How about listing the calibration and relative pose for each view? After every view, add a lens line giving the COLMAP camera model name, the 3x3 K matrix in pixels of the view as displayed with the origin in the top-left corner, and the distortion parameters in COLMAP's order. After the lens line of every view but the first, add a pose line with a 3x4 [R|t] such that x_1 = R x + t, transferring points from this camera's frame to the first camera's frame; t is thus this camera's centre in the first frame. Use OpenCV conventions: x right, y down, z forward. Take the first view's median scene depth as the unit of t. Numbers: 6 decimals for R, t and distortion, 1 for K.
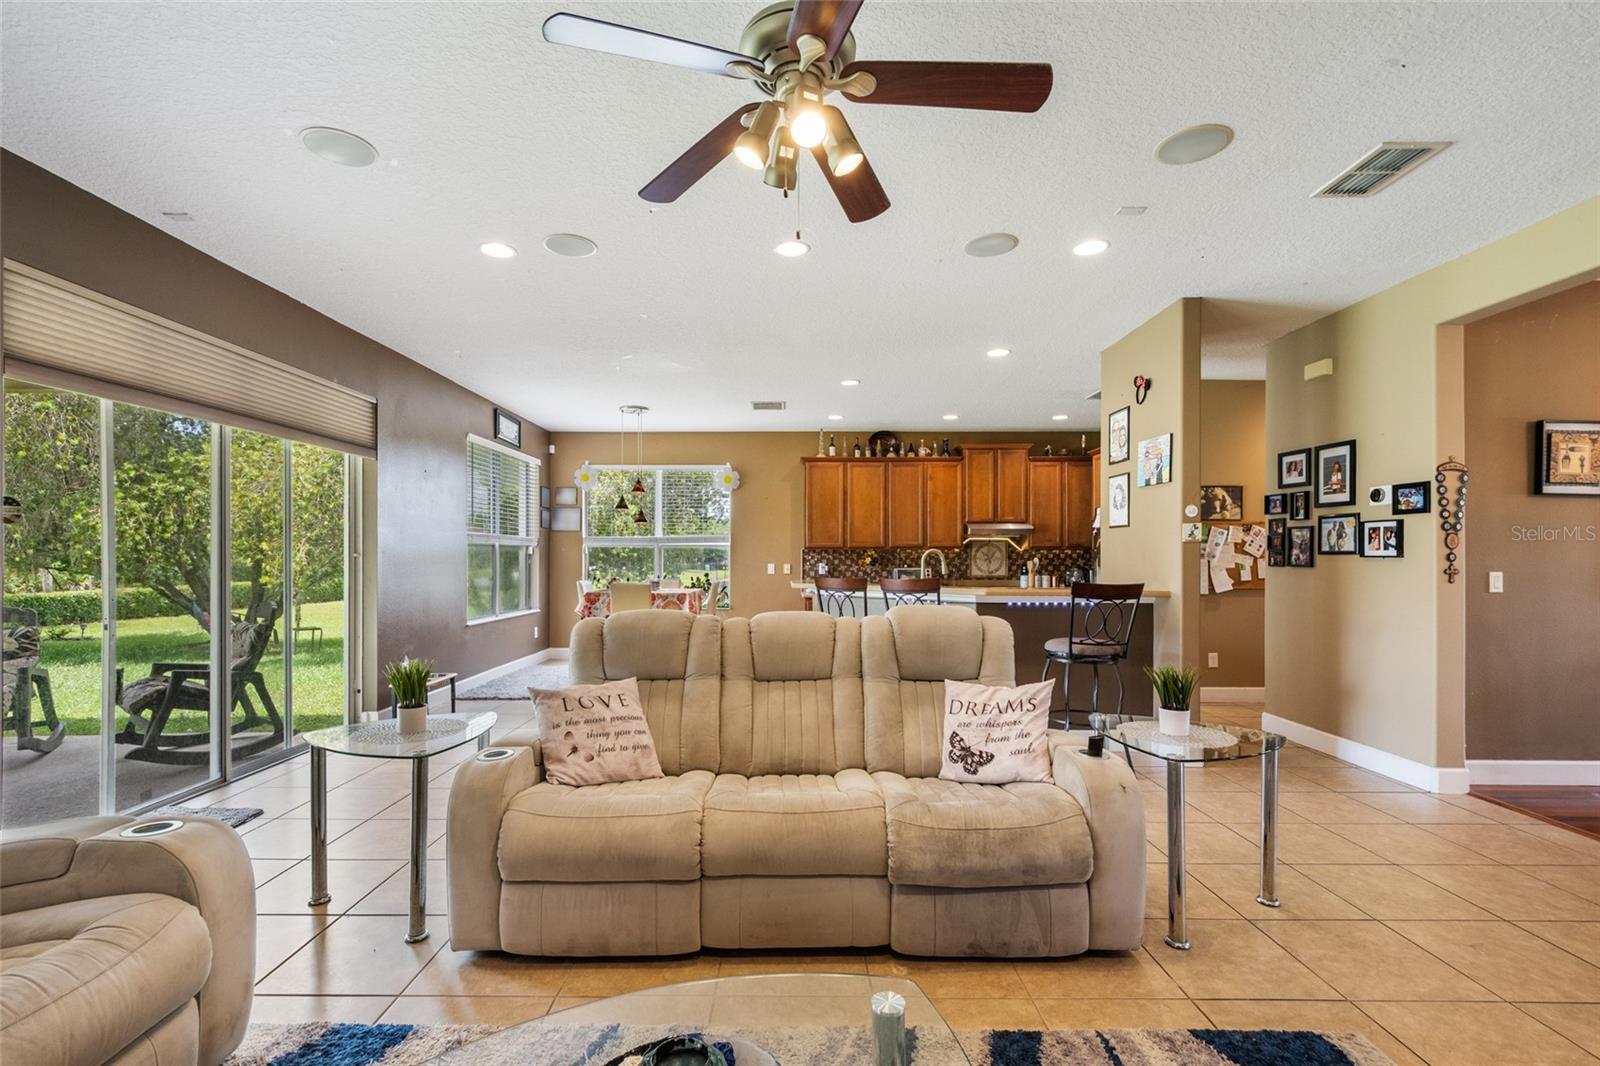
lens RADIAL K [[701.1, 0, 789.8], [0, 701.1, 558.6], [0, 0, 1]] dist [0.015935, -0.014325]
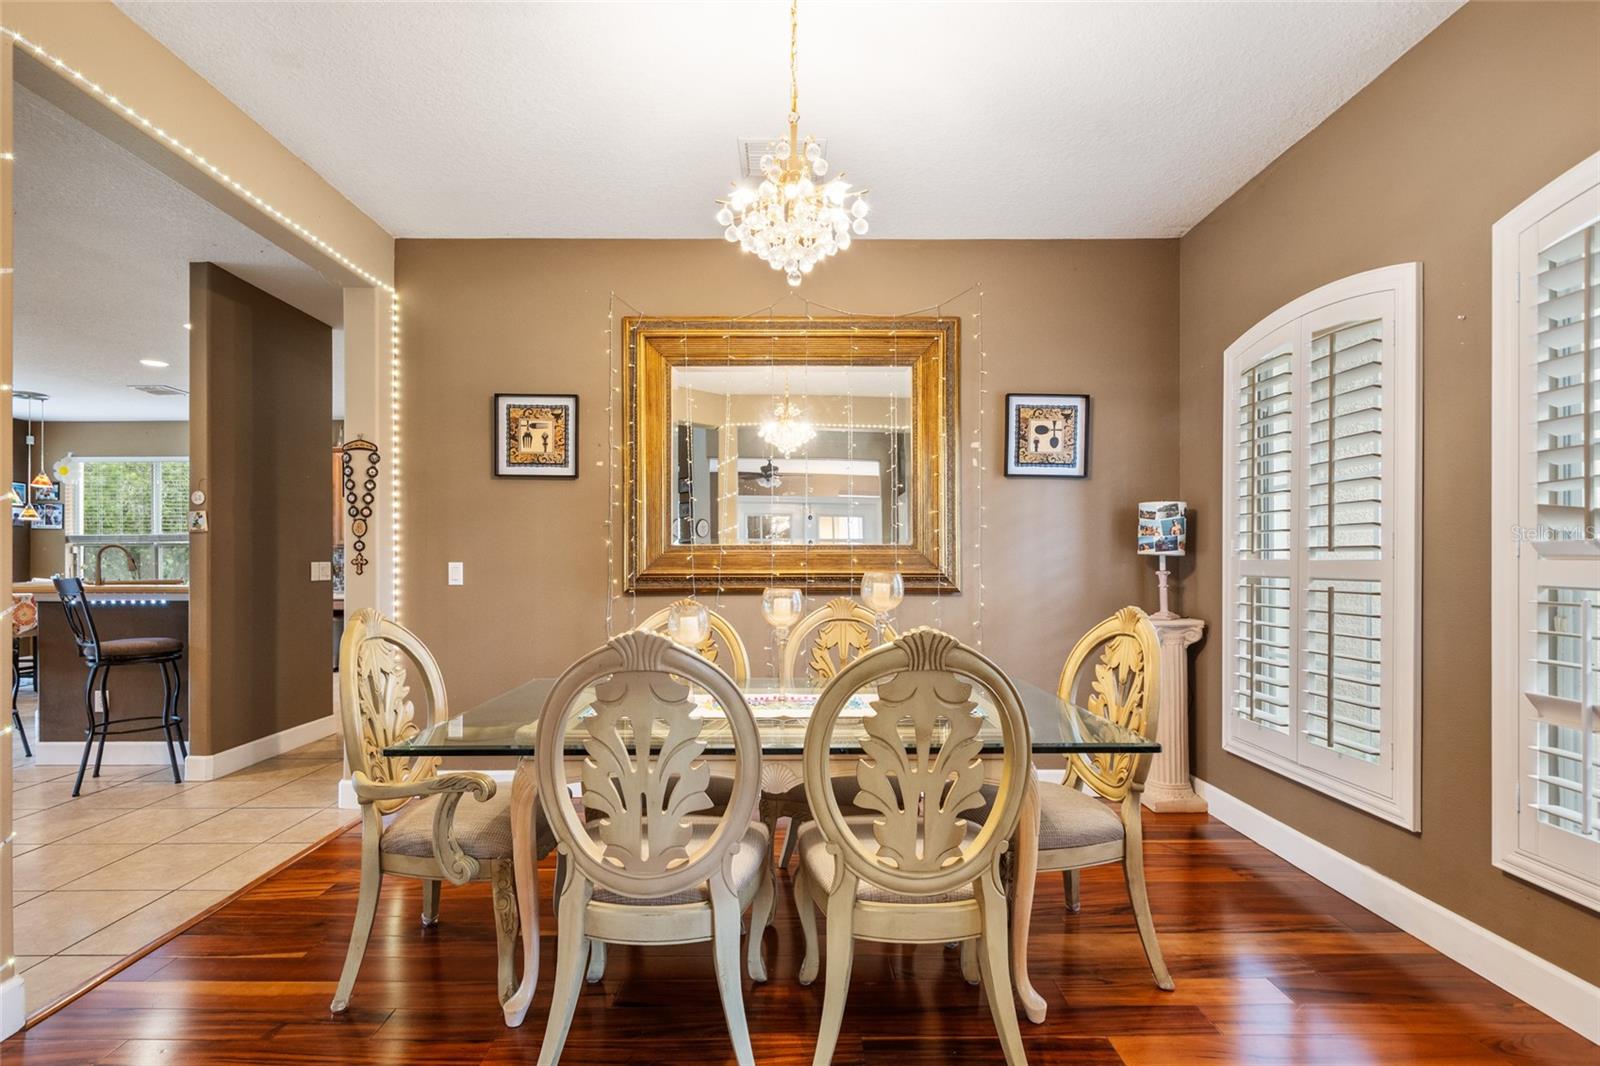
lens RADIAL K [[742.3, 0, 779.9], [0, 742.3, 557.8], [0, 0, 1]] dist [0.005088, 0.001062]
pose [[0.999992, -0.003672, 0.001790, 0.720355], [0.003683, 0.999973, -0.006357, 0.010456], [-0.001767, 0.006363, 0.999978, 0.018222]]
